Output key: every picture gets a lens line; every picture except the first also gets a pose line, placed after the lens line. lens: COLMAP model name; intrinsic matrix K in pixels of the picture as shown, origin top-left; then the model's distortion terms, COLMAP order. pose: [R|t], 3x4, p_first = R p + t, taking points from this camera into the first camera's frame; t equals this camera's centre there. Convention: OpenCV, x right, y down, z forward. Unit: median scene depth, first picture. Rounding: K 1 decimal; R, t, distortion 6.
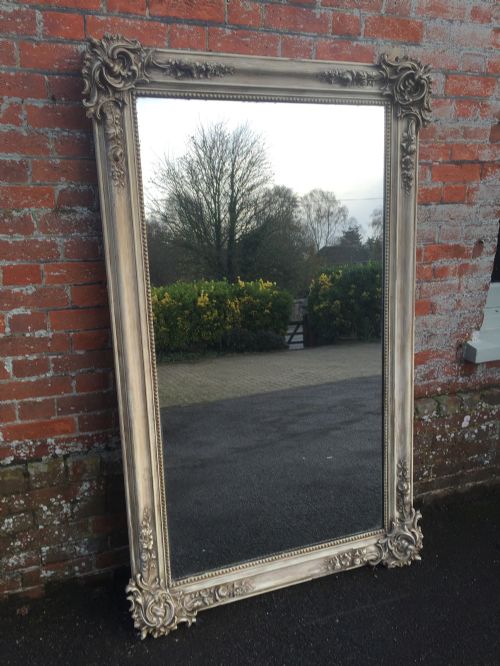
lens RADIAL K [[540.7, 0, 243.3], [0, 540.7, 335.1], [0, 0, 1]] dist [0.069123, -0.083875]
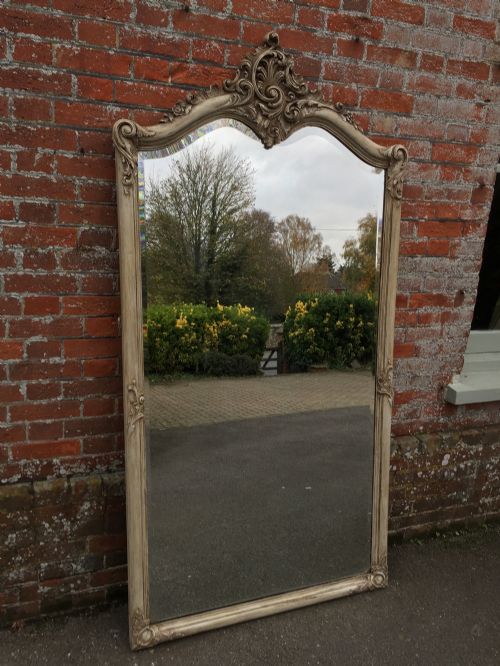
lens RADIAL K [[598.1, 0, 261.1], [0, 598.1, 356.1], [0, 0, 1]] dist [0.088077, -0.116336]
pose [[0.997853, 0.041425, 0.050730, -0.019046], [-0.040067, 0.998818, -0.027510, 0.004712], [-0.051810, 0.025418, 0.998333, -0.171861]]
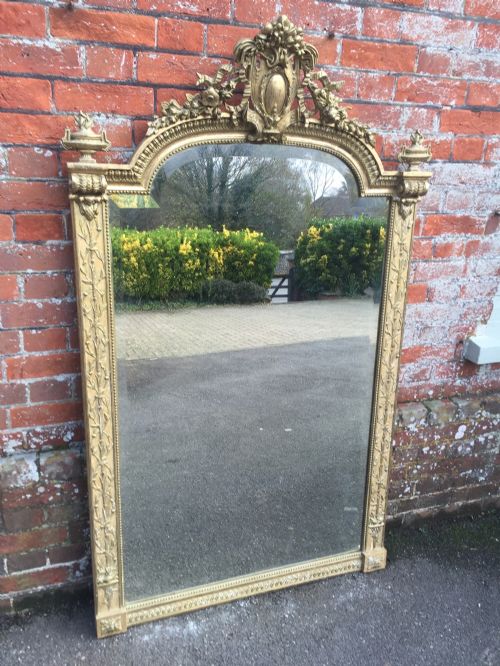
lens RADIAL K [[553.0, 0, 241.6], [0, 553.0, 327.9], [0, 0, 1]] dist [0.073882, -0.096207]
pose [[0.998508, 0.054448, -0.004142, 0.079531], [-0.054069, 0.996458, 0.064401, -0.039289], [0.007634, -0.064081, 0.997915, 0.181794]]
